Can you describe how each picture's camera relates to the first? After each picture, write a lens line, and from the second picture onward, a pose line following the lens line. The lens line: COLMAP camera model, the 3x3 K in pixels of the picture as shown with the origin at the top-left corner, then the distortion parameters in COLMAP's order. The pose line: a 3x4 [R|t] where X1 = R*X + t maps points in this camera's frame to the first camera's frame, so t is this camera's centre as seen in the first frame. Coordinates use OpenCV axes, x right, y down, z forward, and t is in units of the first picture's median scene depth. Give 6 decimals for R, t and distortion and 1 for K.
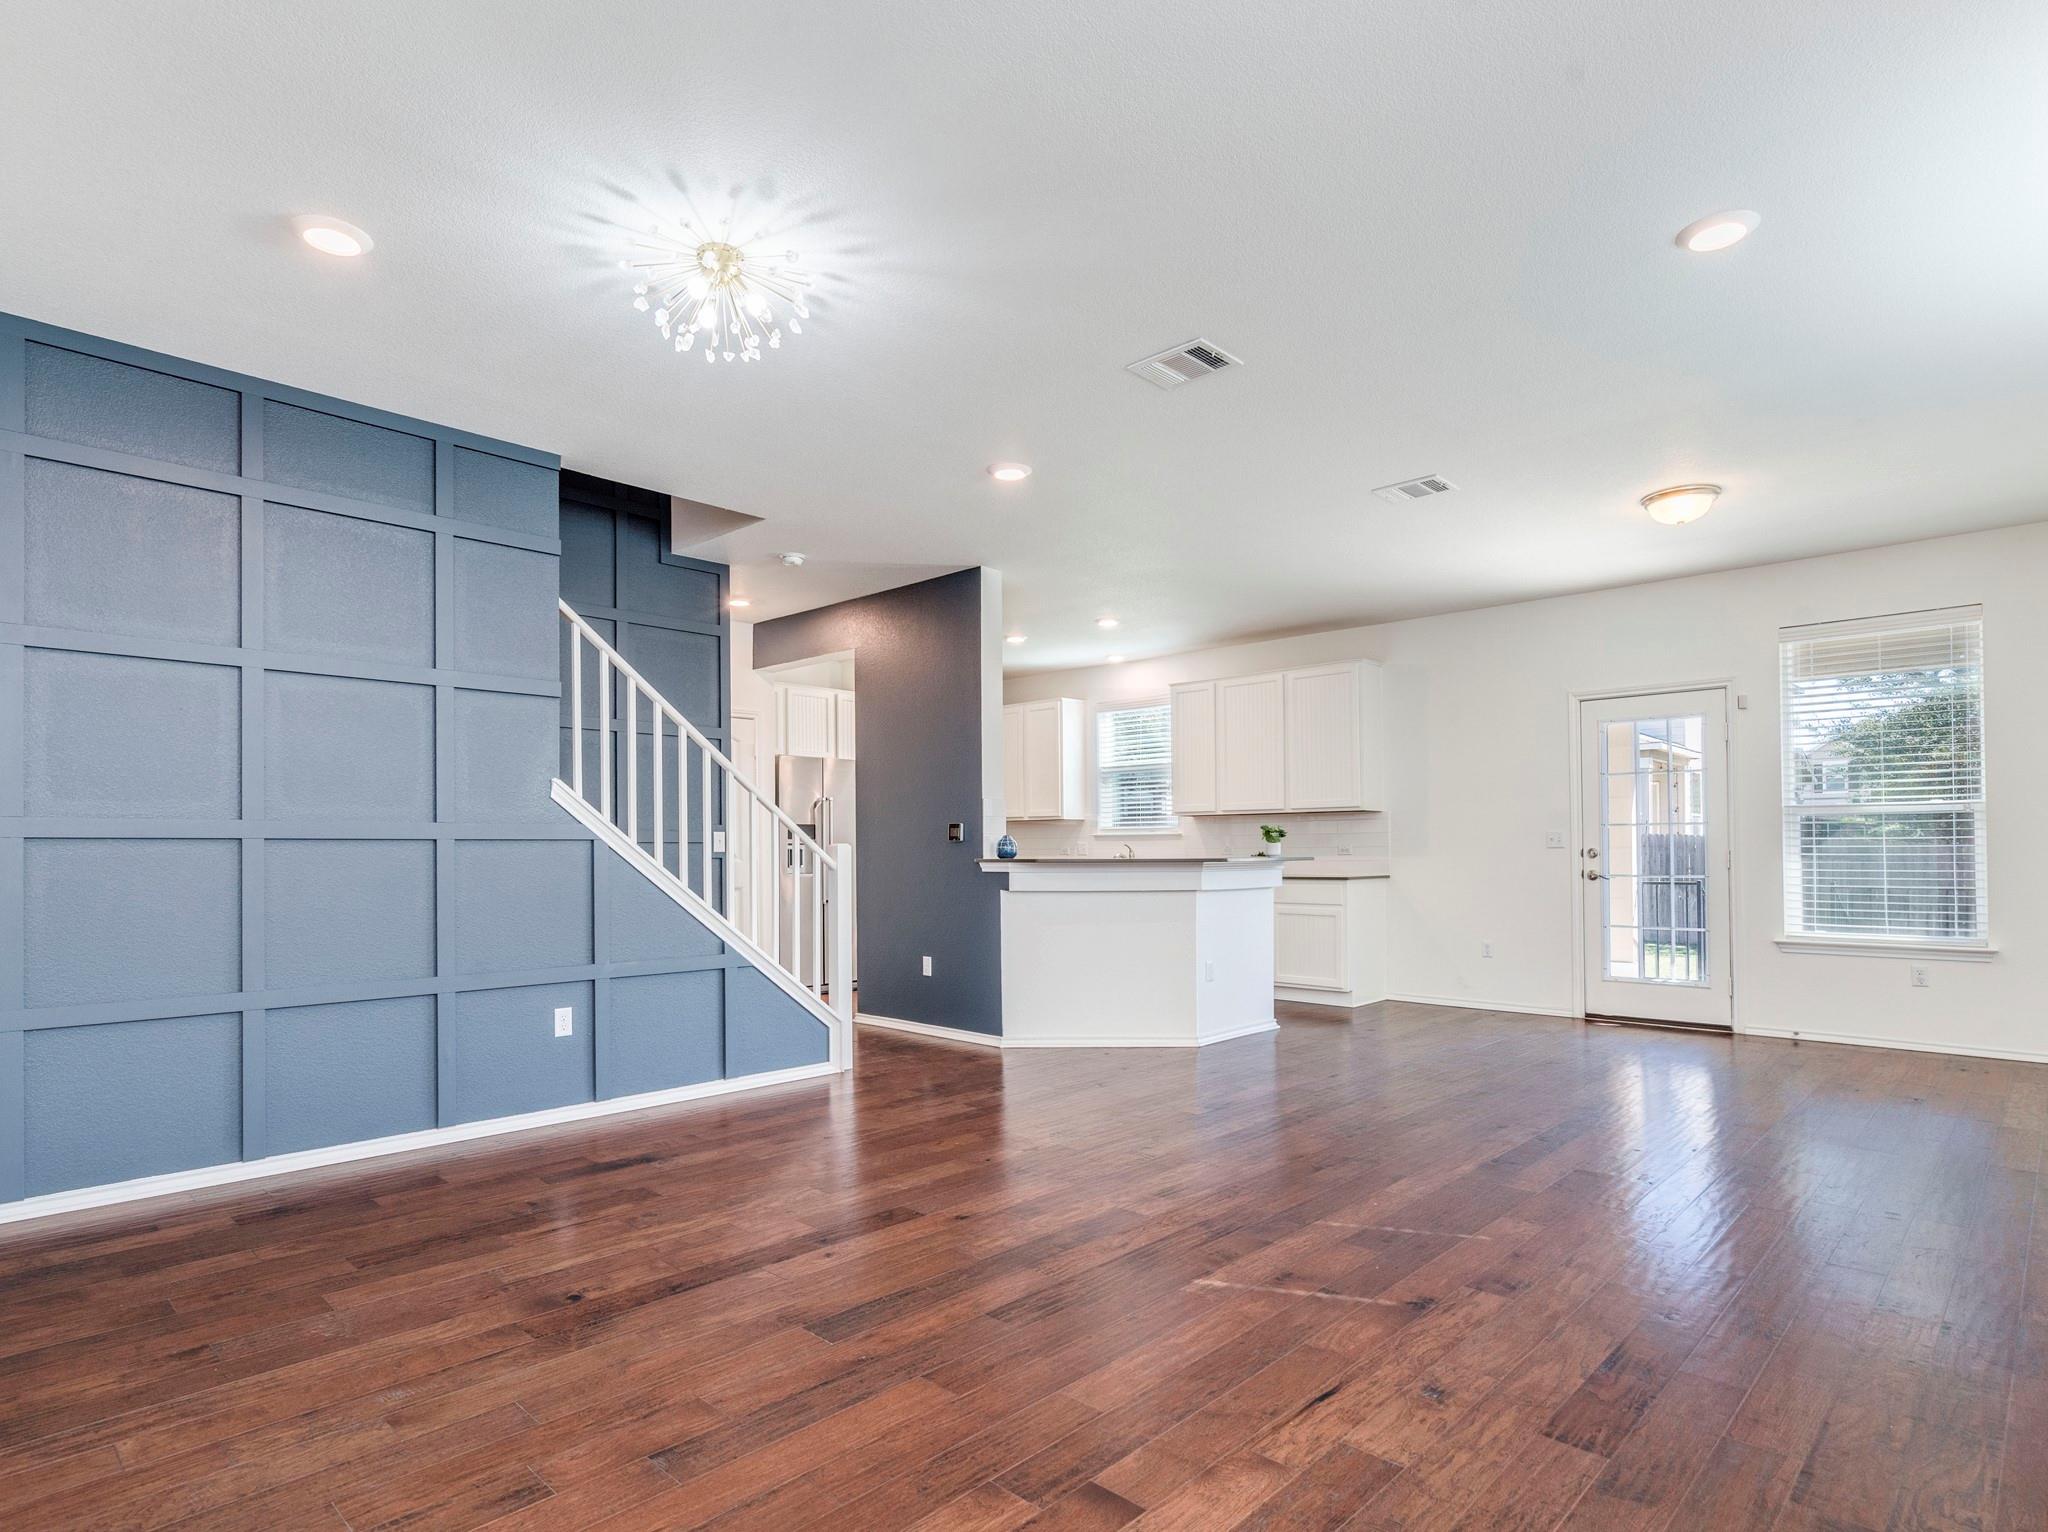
lens RADIAL K [[1093.5, 0, 1015.8], [0, 1093.5, 834.3], [0, 0, 1]] dist [-0.002899, -0.000380]
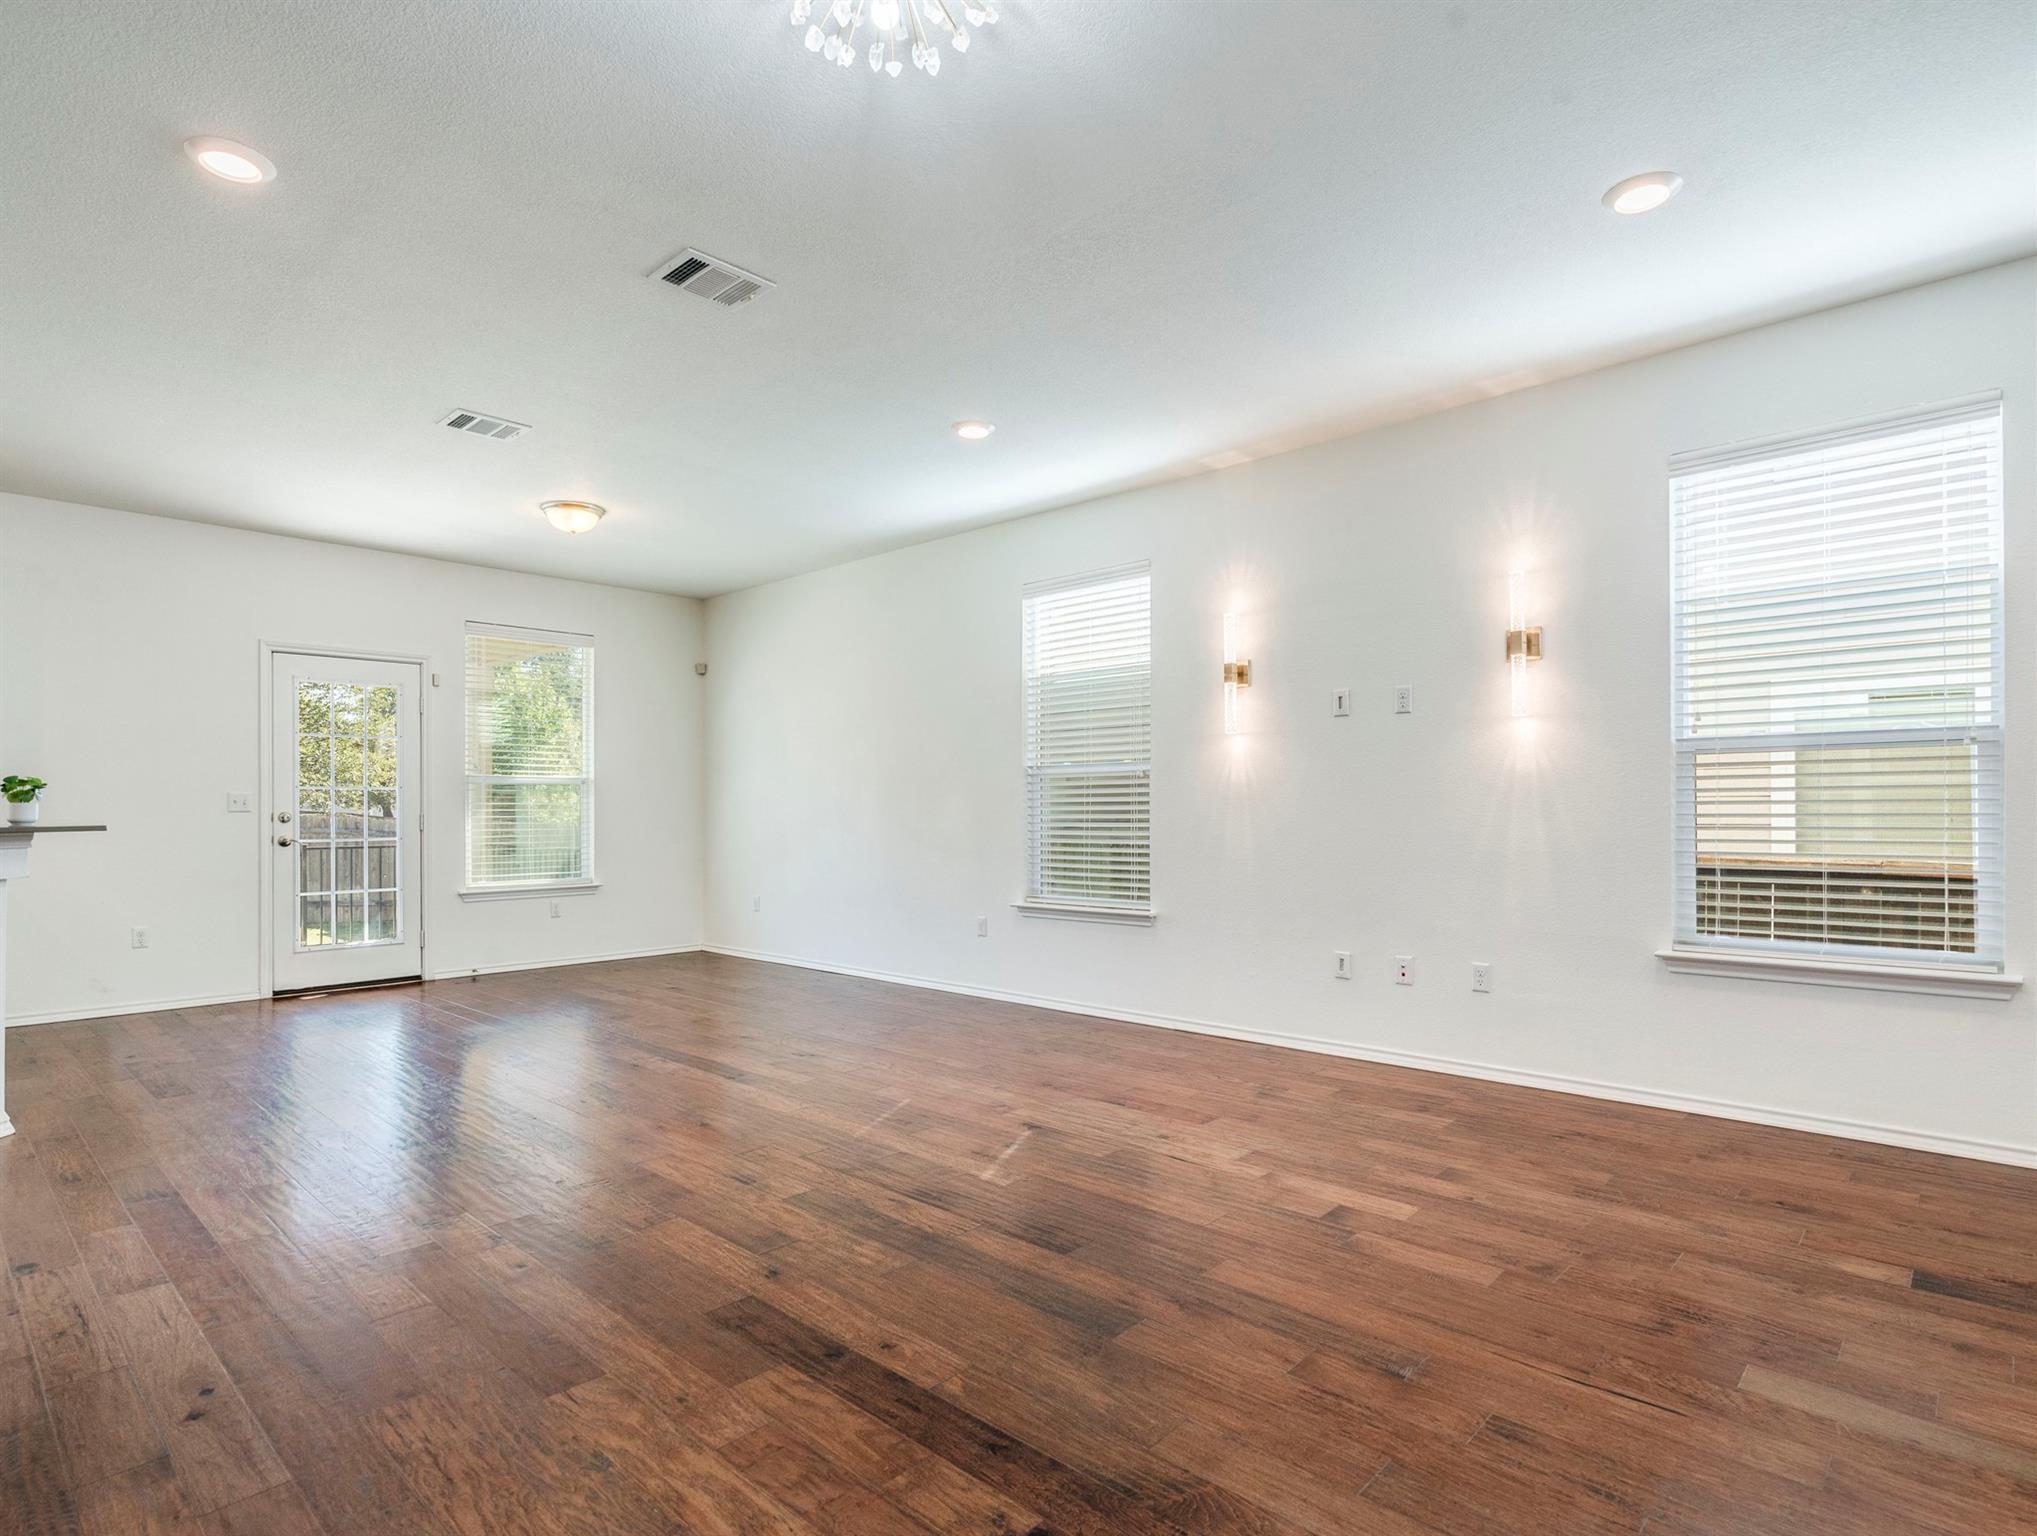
lens RADIAL K [[1061.9, 0, 1014.5], [0, 1061.9, 803.7], [0, 0, 1]] dist [-0.003224, 0.000774]
pose [[-0.014766, 0.009091, 0.999850, -0.430604], [-0.009462, 0.999913, -0.009231, 0.009117], [-0.999846, -0.009597, -0.014678, 0.442556]]
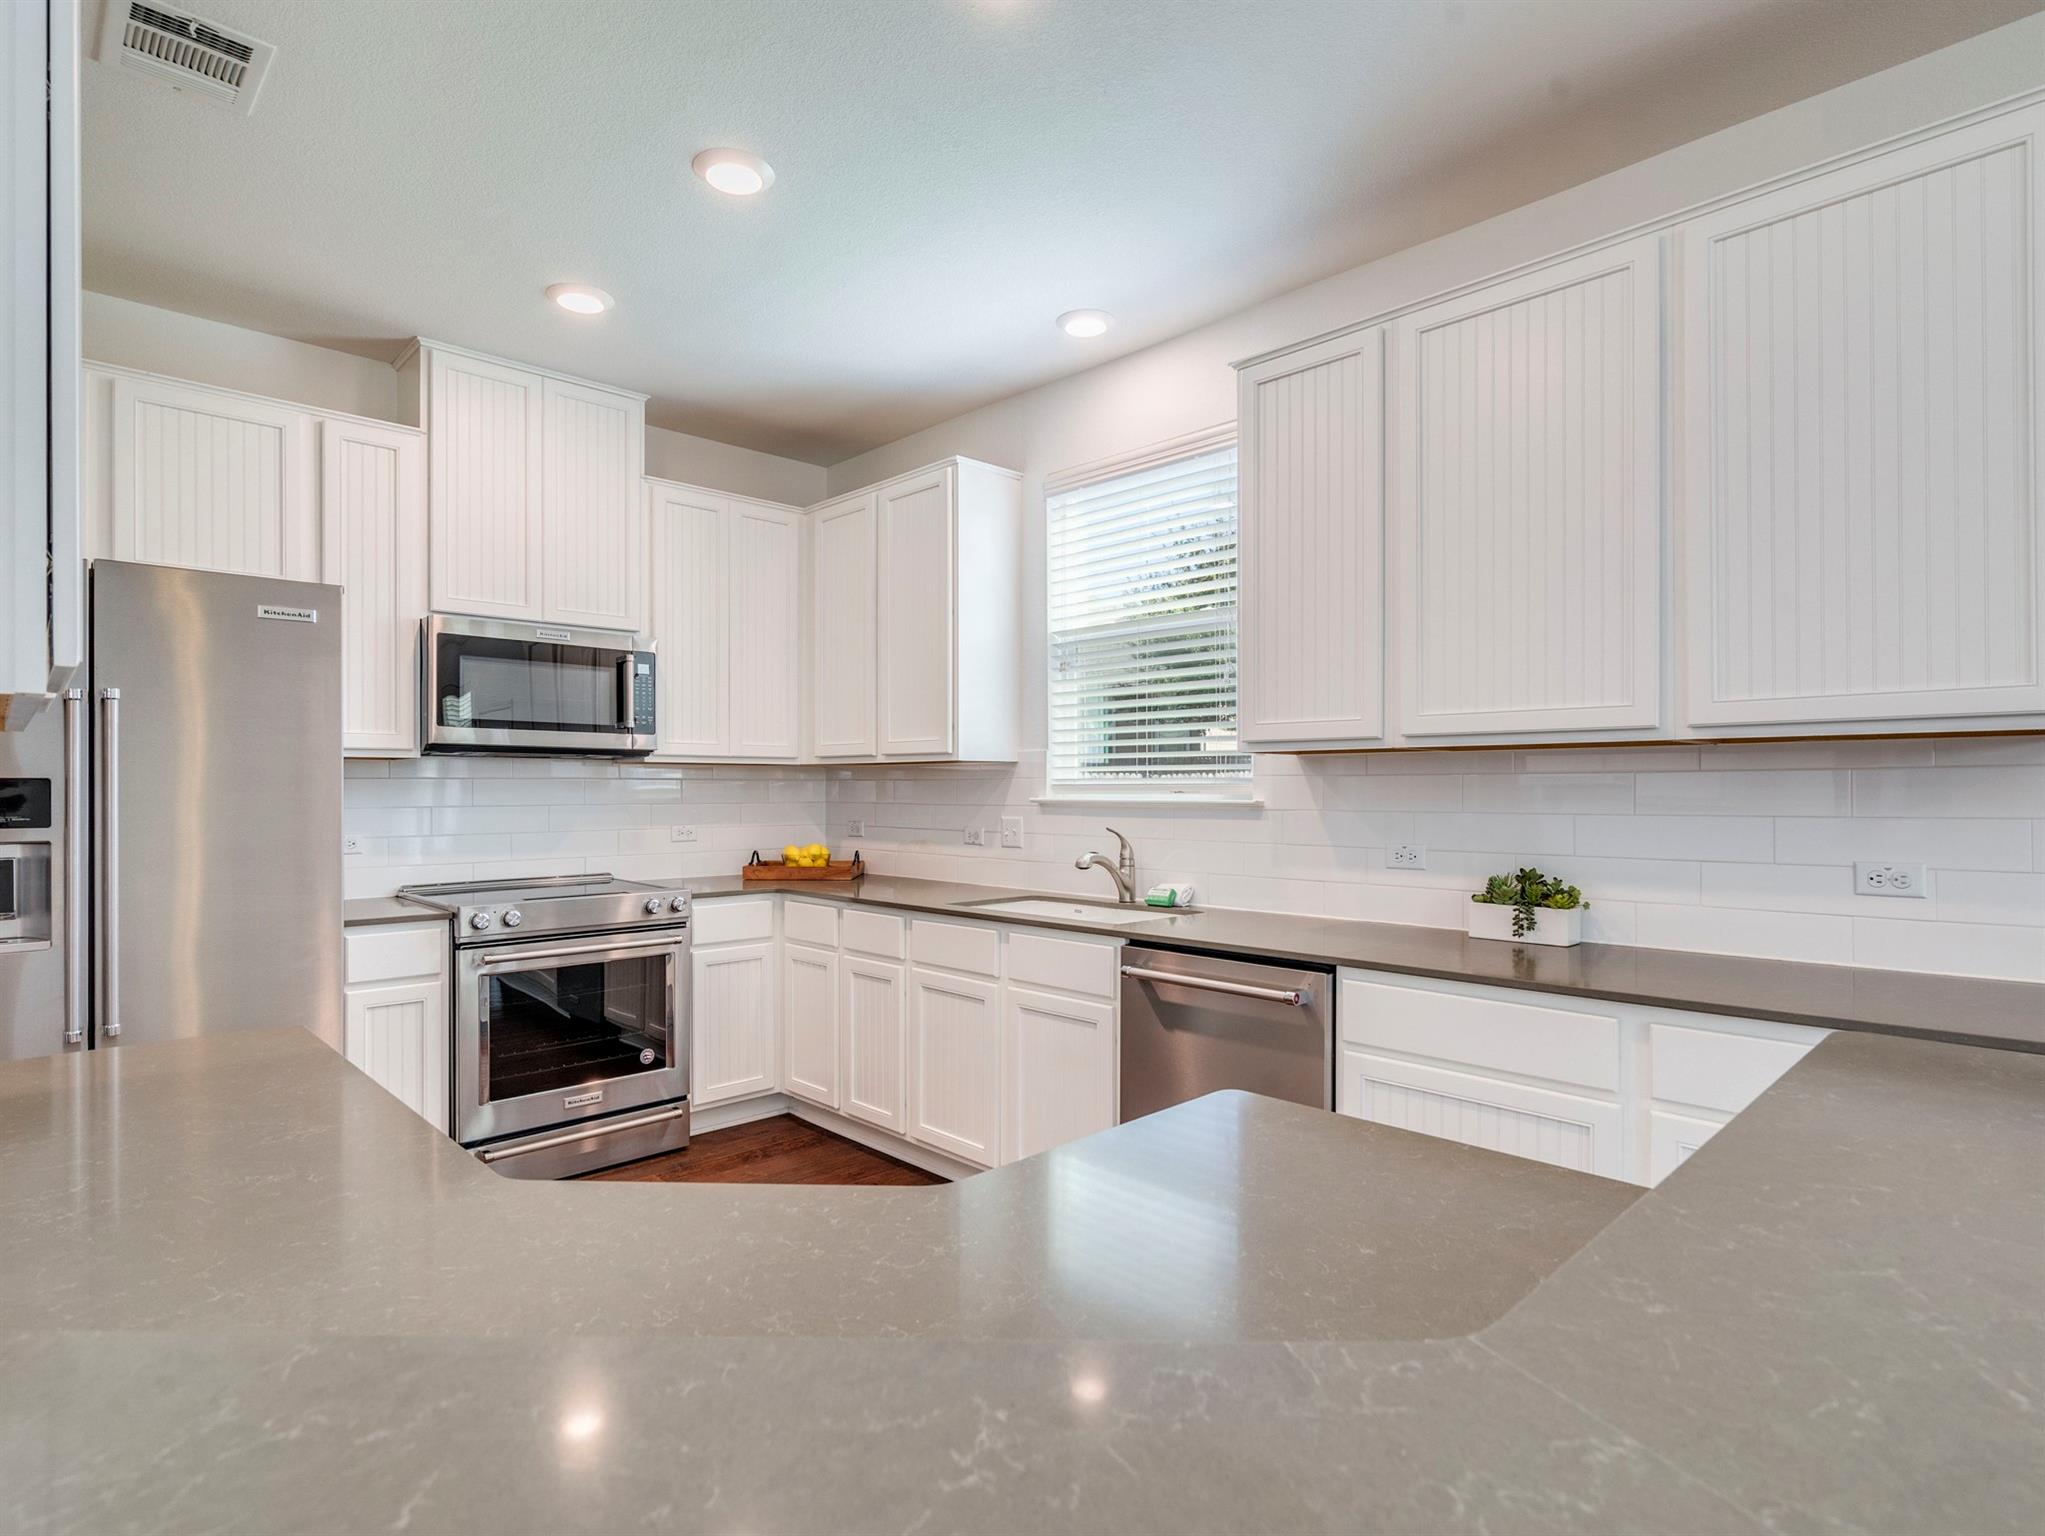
lens RADIAL K [[1073.4, 0, 1015.8], [0, 1073.4, 781.9], [0, 0, 1]] dist [-0.000168, 0.000105]
pose [[0.999524, 0.003583, -0.030654, 0.121100], [-0.003354, 0.999966, 0.007513, -0.014437], [0.030680, -0.007406, 0.999502, 0.964545]]
